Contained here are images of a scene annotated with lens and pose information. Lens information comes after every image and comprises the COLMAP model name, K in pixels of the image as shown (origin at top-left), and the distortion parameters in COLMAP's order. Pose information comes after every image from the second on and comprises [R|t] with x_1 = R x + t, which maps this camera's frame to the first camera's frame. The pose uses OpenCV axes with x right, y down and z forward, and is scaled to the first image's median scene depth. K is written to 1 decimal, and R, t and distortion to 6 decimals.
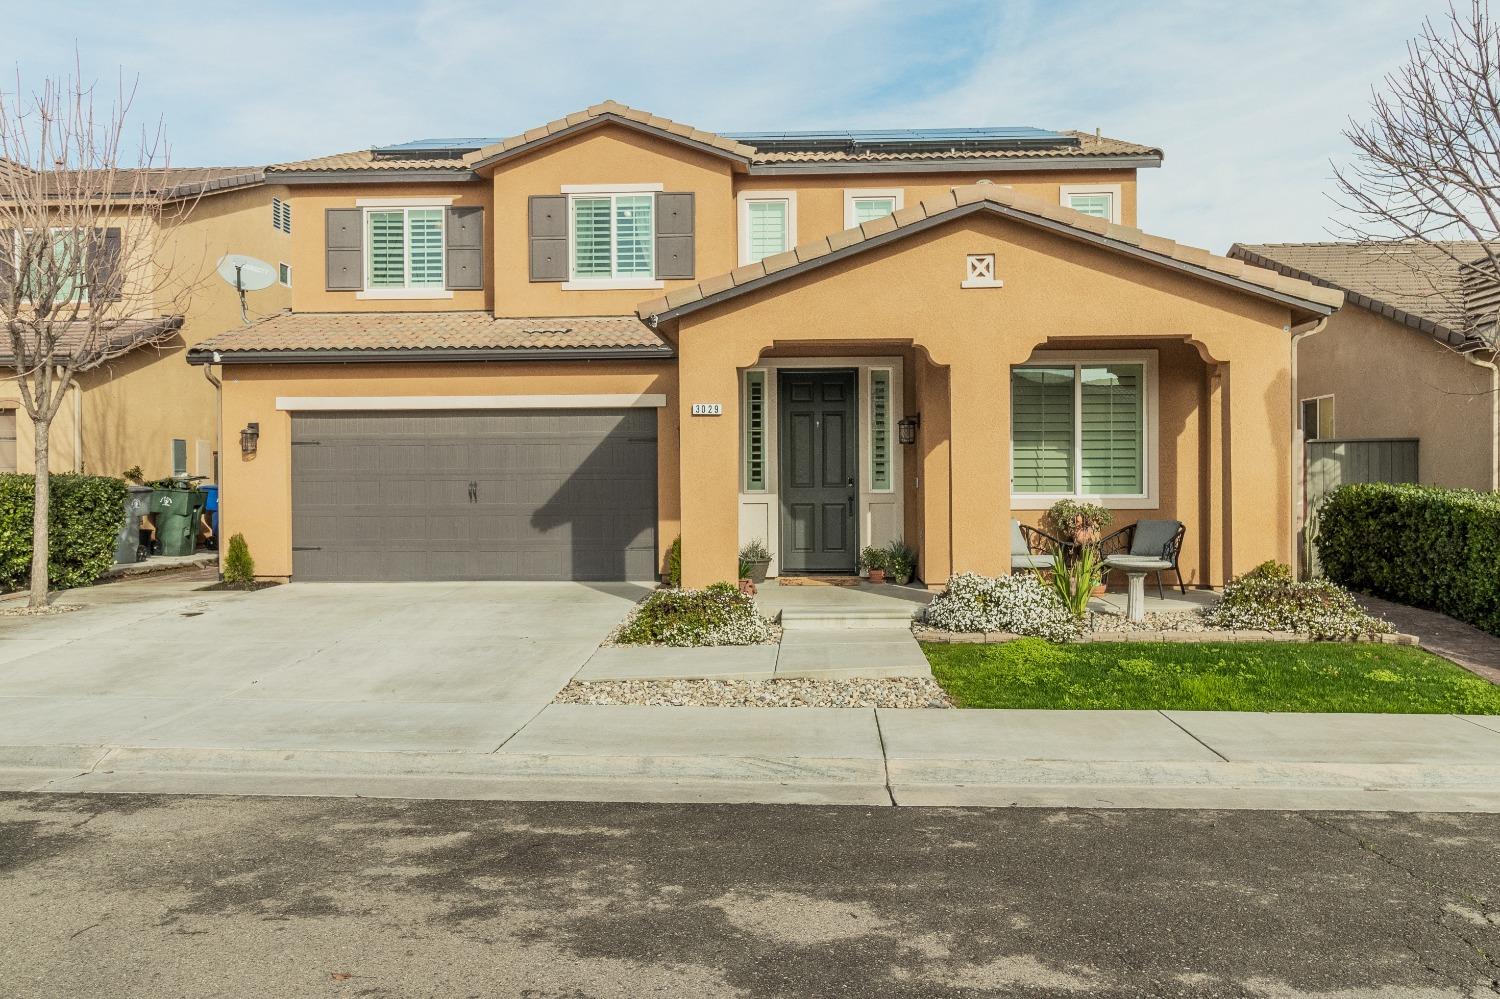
lens RADIAL K [[1247.8, 0, 753.2], [0, 1247.8, 496.7], [0, 0, 1]] dist [0.001440, 0.006057]
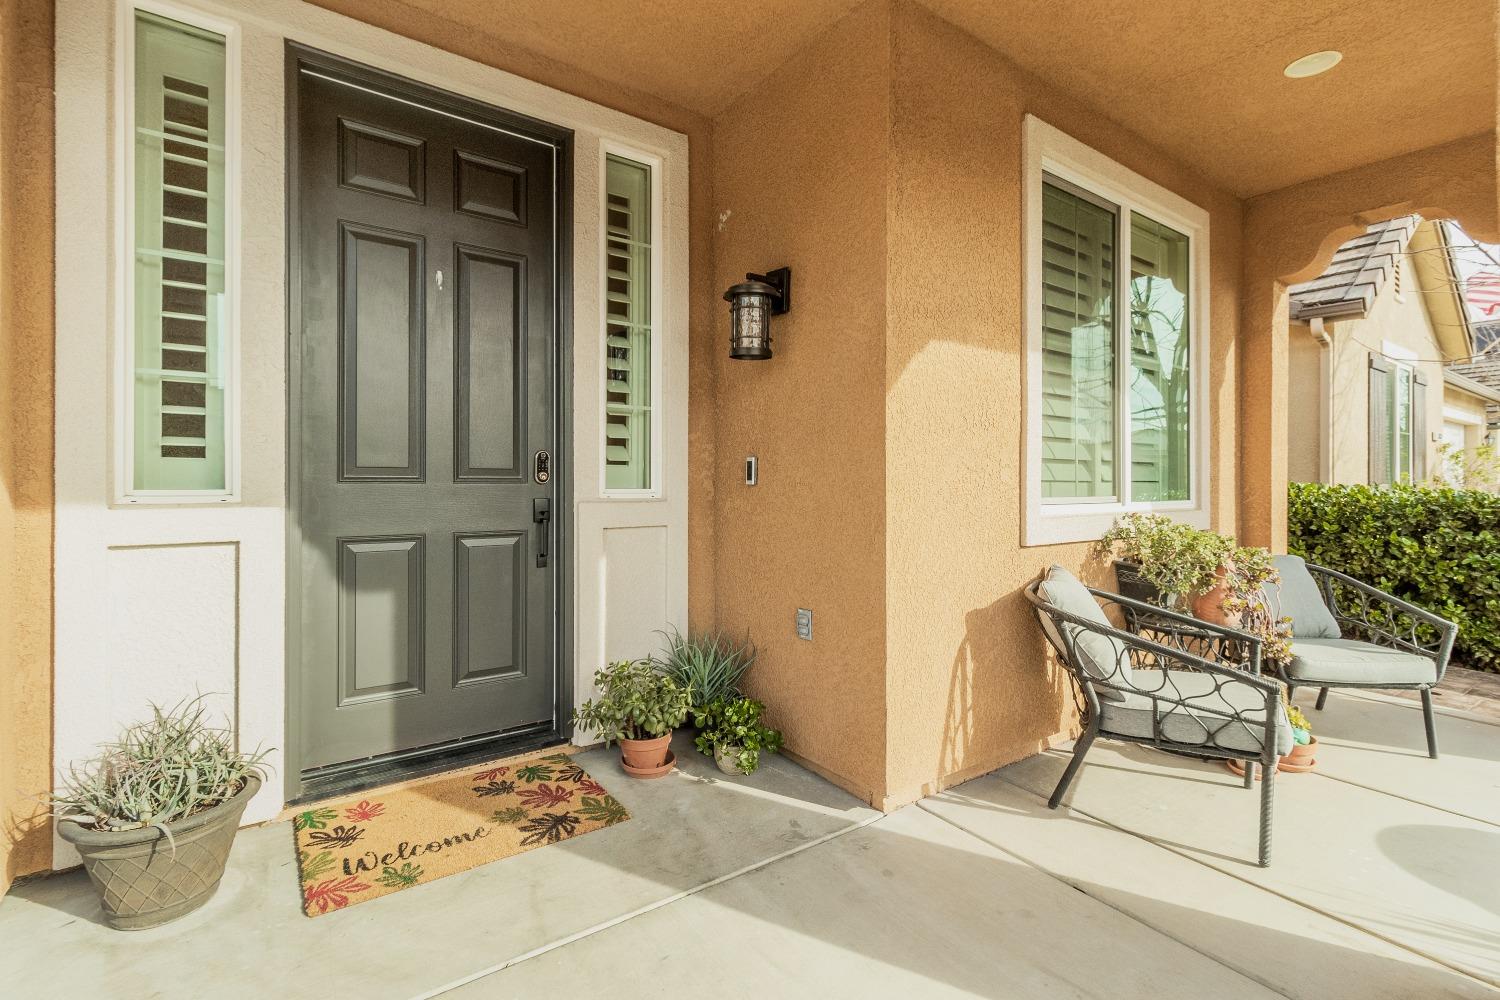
lens RADIAL K [[683.3, 0, 744.2], [0, 683.3, 487.5], [0, 0, 1]] dist [0.002250, 0.000506]
pose [[0.792881, 0.004986, 0.609356, 0.009580], [-0.004519, 0.999987, -0.002302, -0.006794], [-0.609359, -0.000929, 0.792894, 0.928991]]
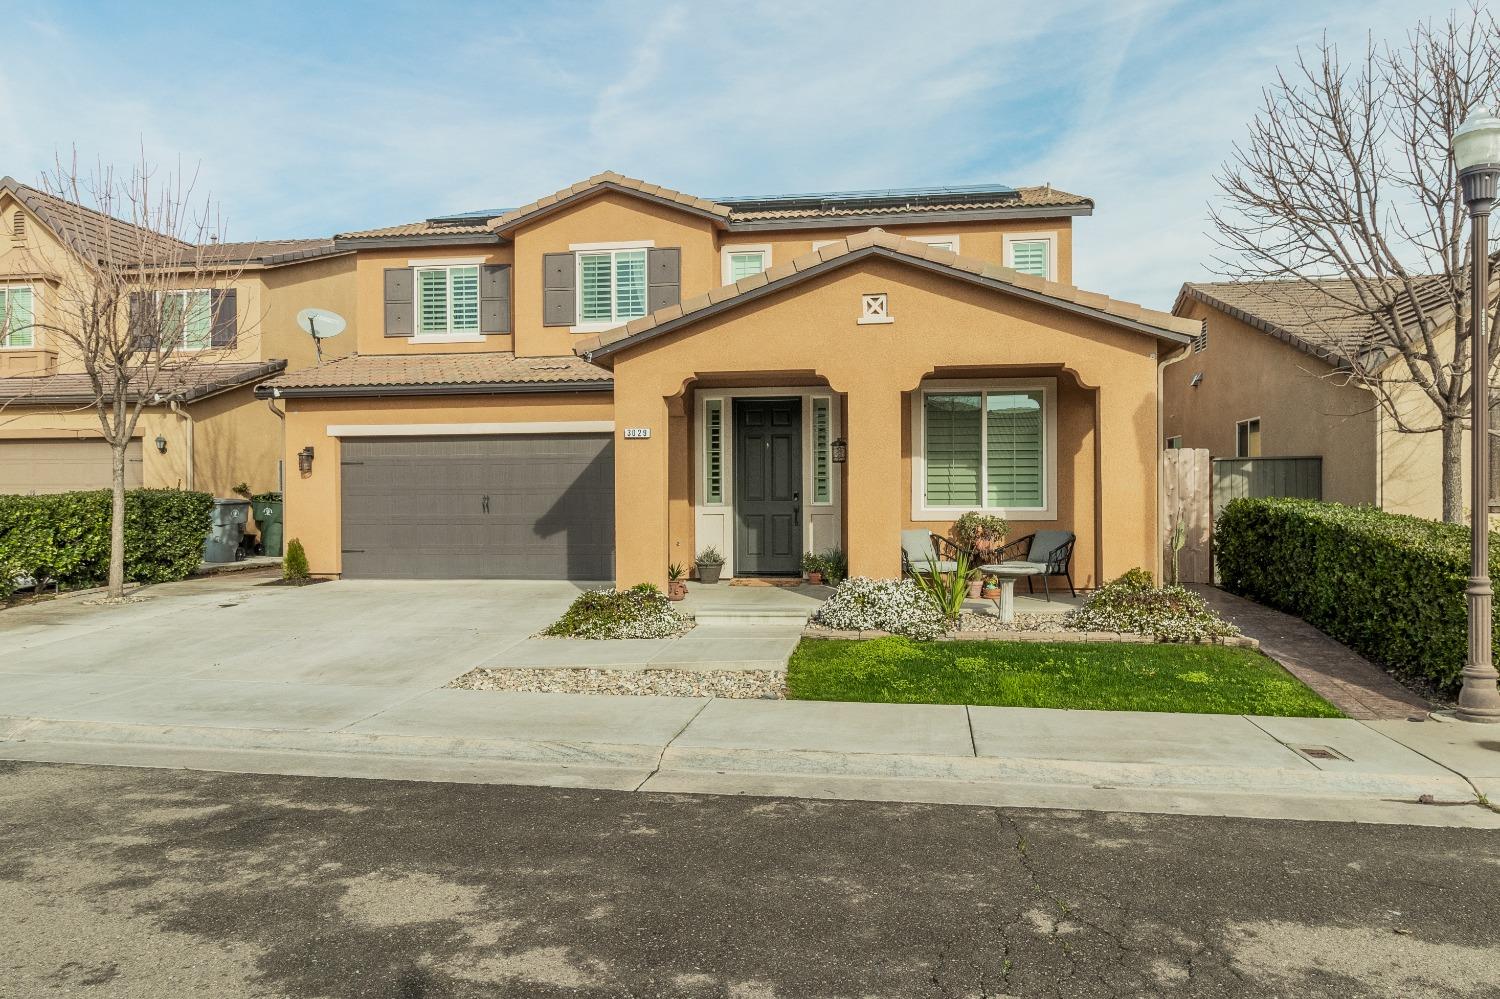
lens RADIAL K [[1046.2, 0, 743.3], [0, 1046.2, 507.6], [0, 0, 1]] dist [-0.000540, 0.000964]
pose [[0.994525, 0.001530, -0.104491, 0.147510], [-0.001500, 0.999999, 0.000366, -0.001652], [0.104491, -0.000207, 0.994526, 0.043443]]
